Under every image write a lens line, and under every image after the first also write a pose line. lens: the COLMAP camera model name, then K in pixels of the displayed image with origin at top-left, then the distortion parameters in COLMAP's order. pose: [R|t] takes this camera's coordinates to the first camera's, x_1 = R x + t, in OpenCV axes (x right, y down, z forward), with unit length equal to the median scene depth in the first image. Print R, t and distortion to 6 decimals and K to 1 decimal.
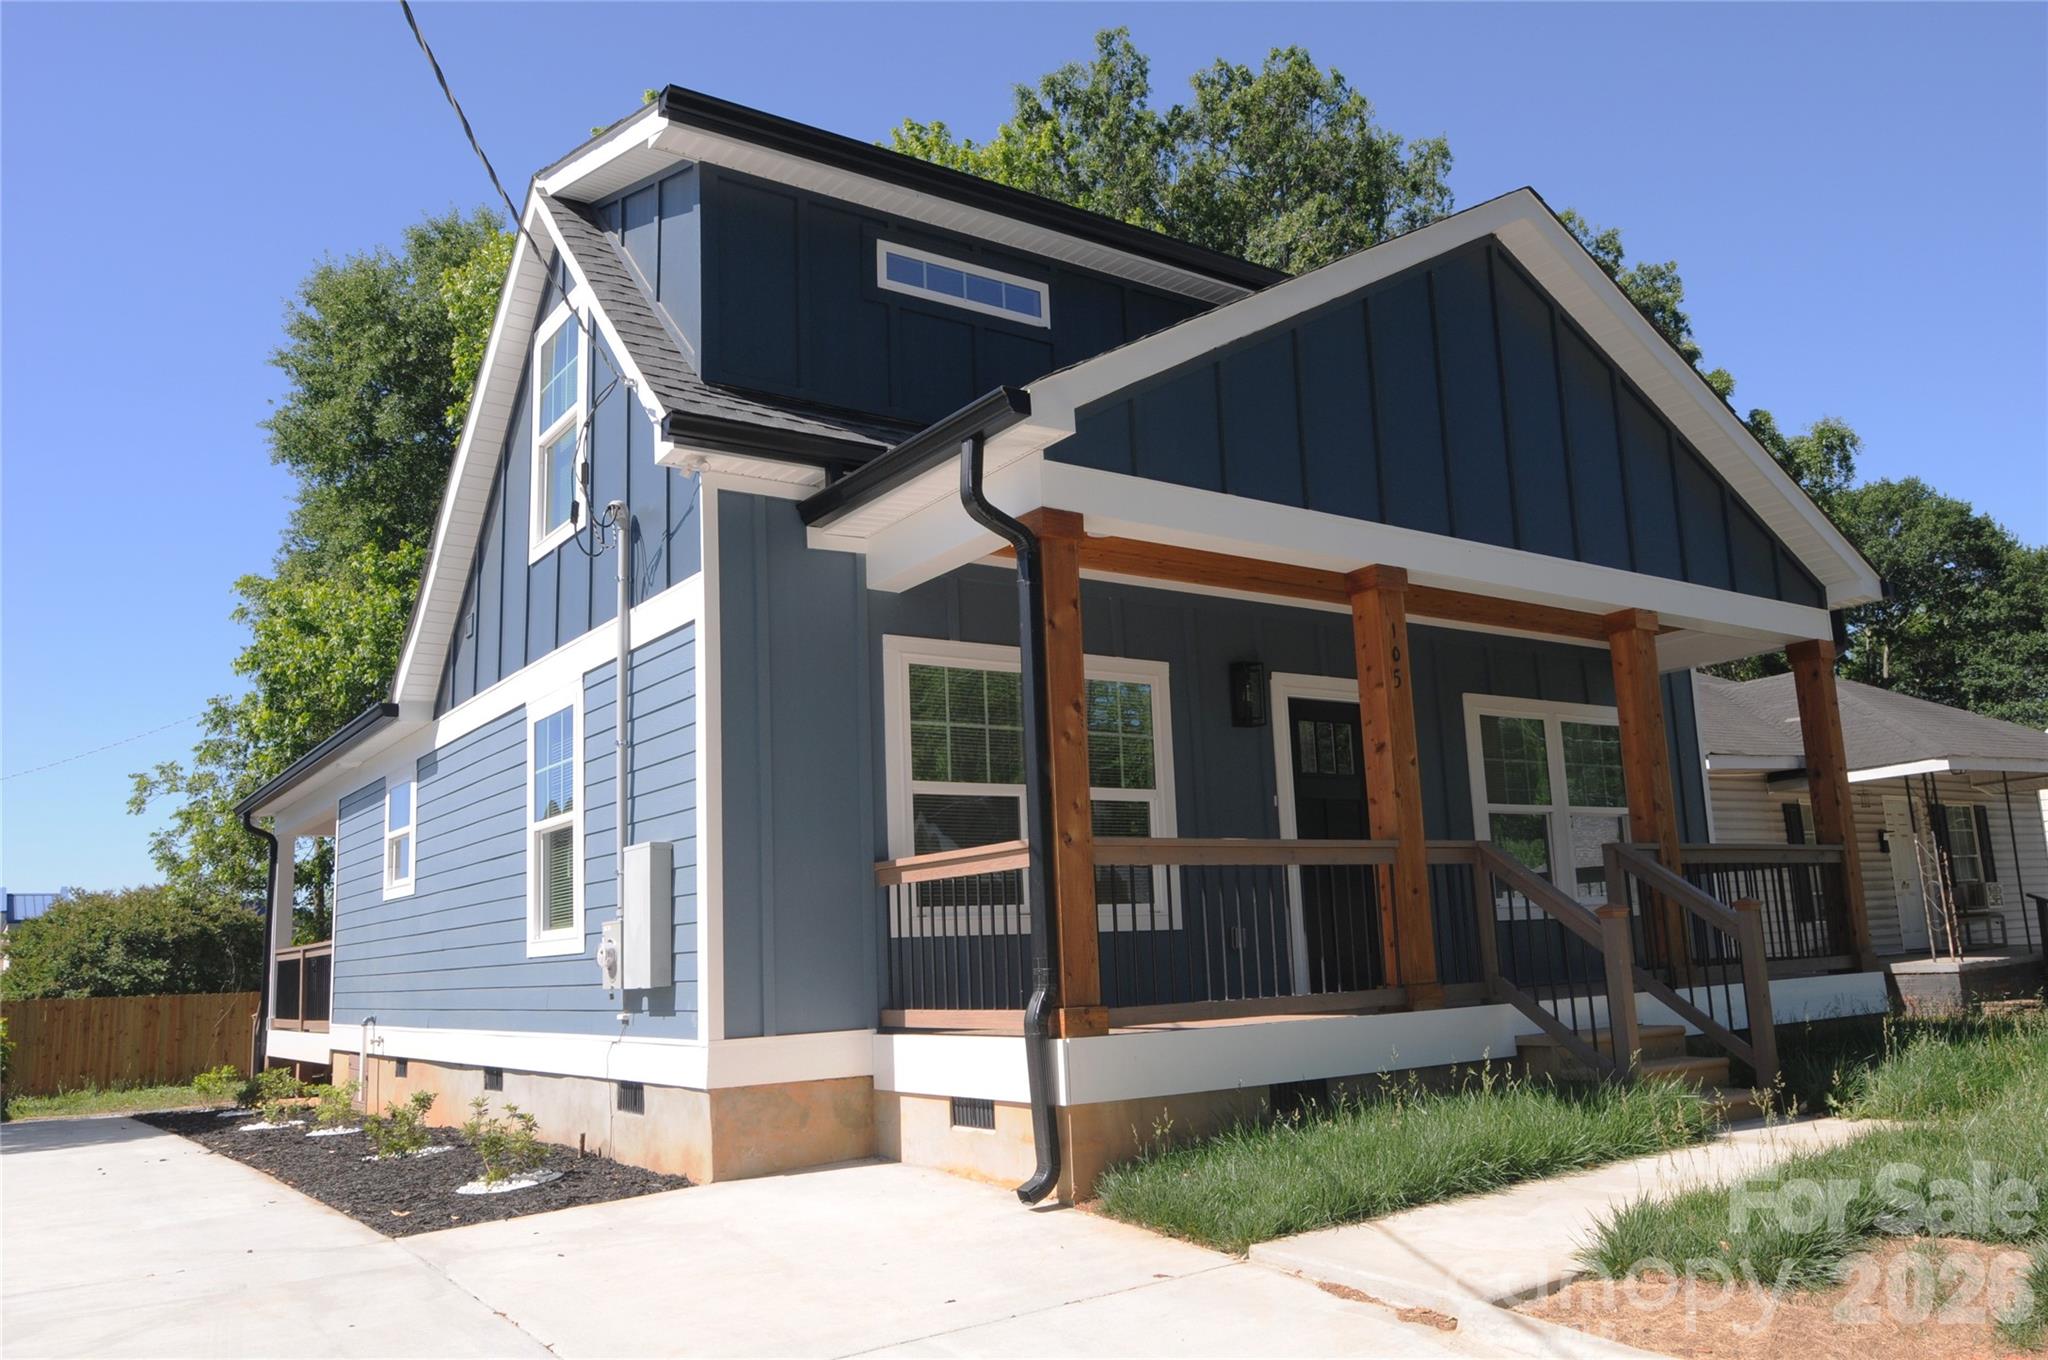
lens RADIAL K [[1453.1, 0, 1001.2], [0, 1453.1, 704.4], [0, 0, 1]] dist [0.000408, 0.000824]
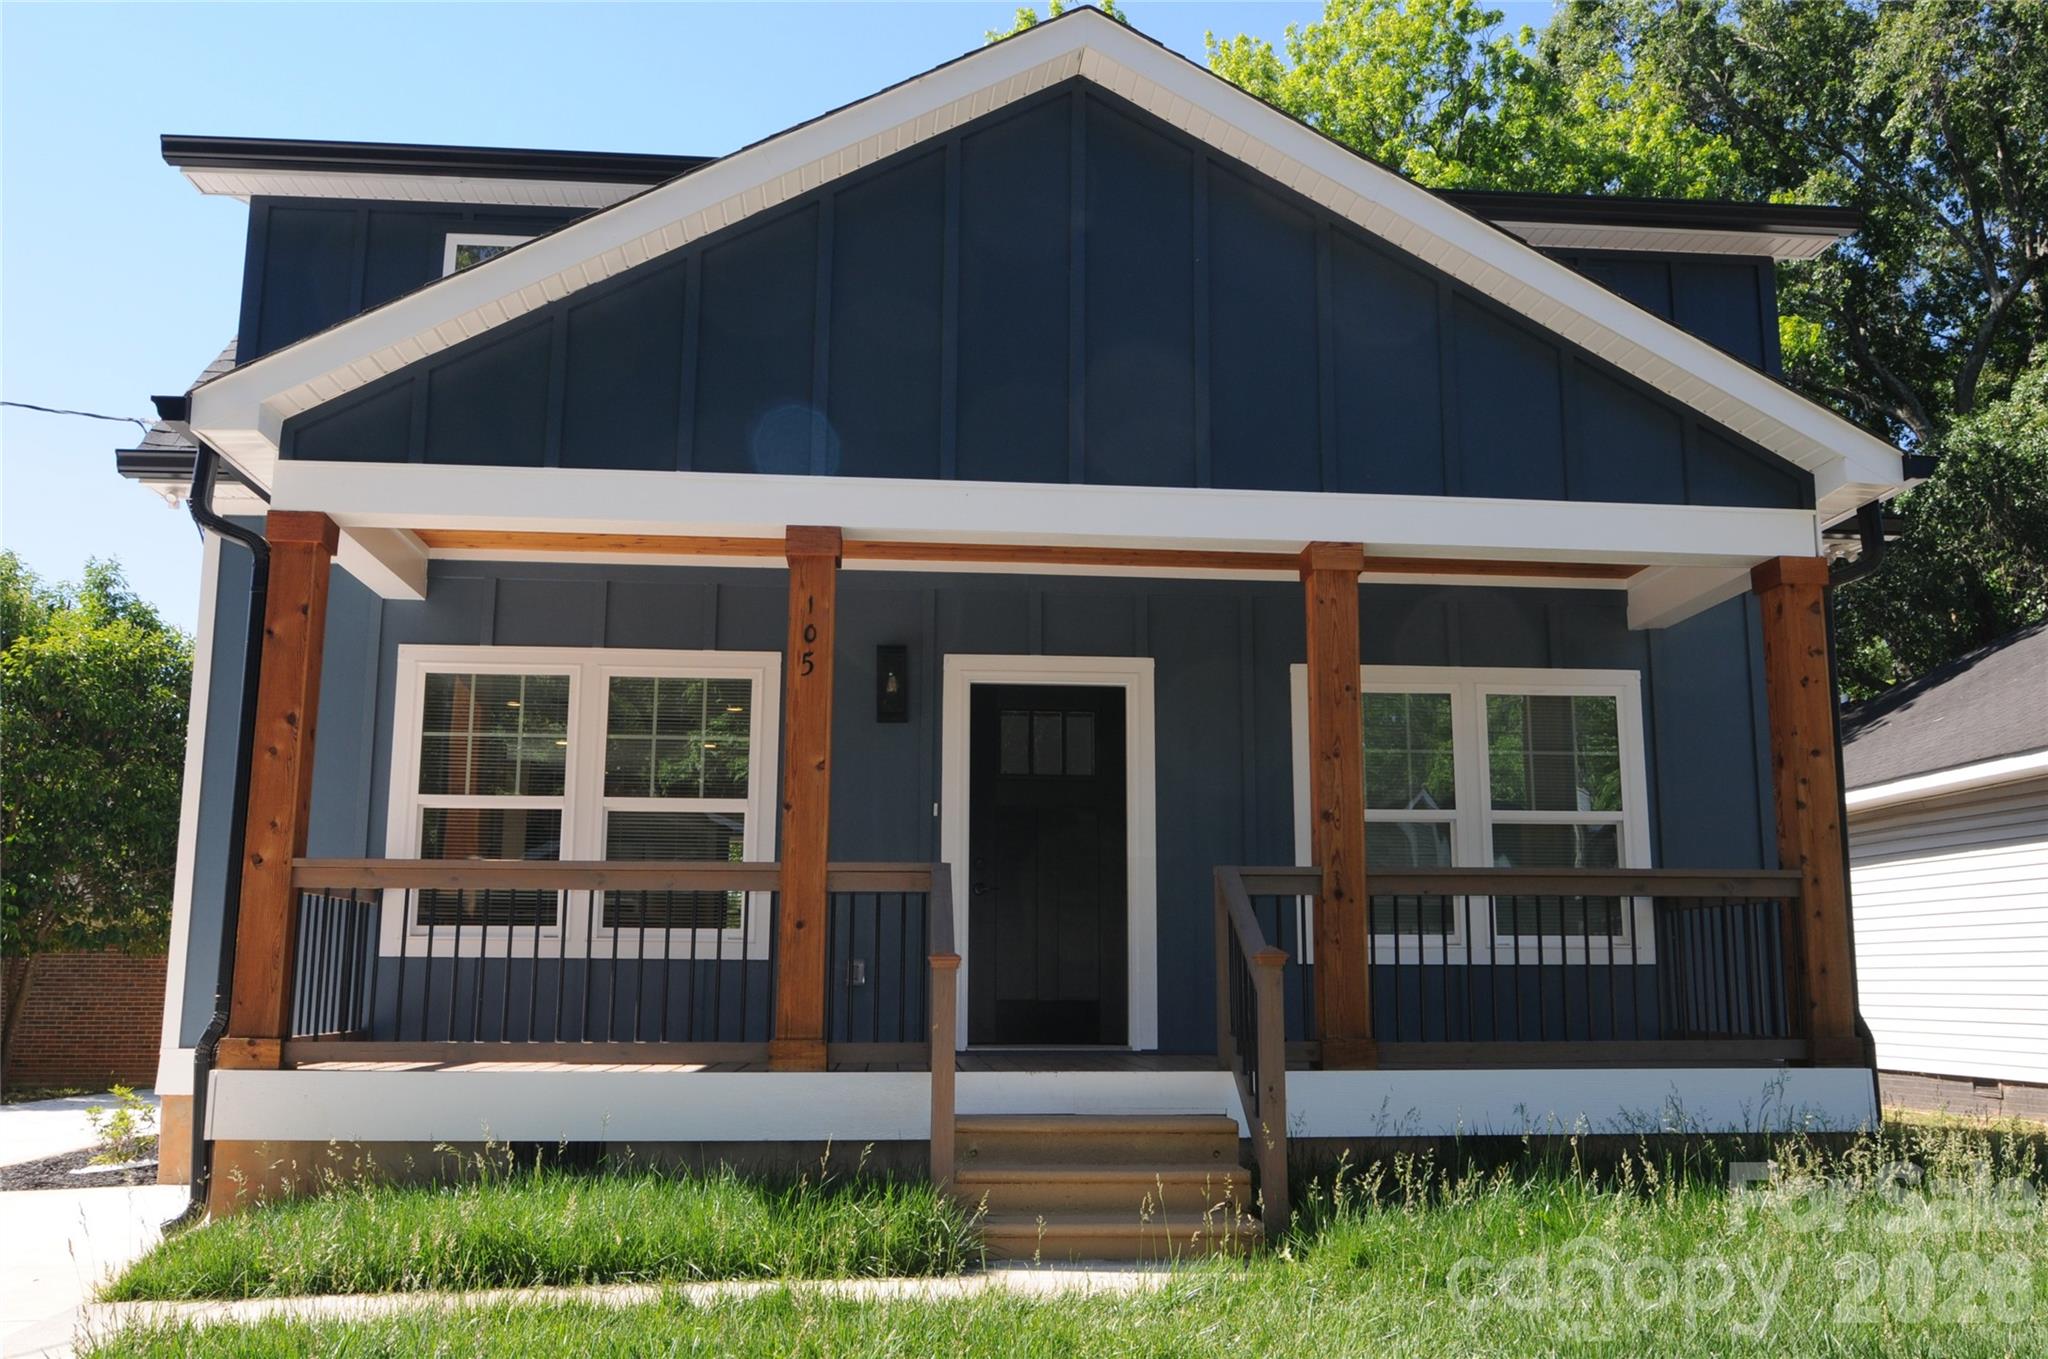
lens RADIAL K [[1600.2, 0, 1010.5], [0, 1600.2, 695.4], [0, 0, 1]] dist [-0.015545, 0.001211]
pose [[0.875986, -0.040264, -0.480652, 0.787605], [0.042895, 0.999064, -0.005516, 0.009634], [0.480425, -0.015785, 0.876894, 0.260538]]
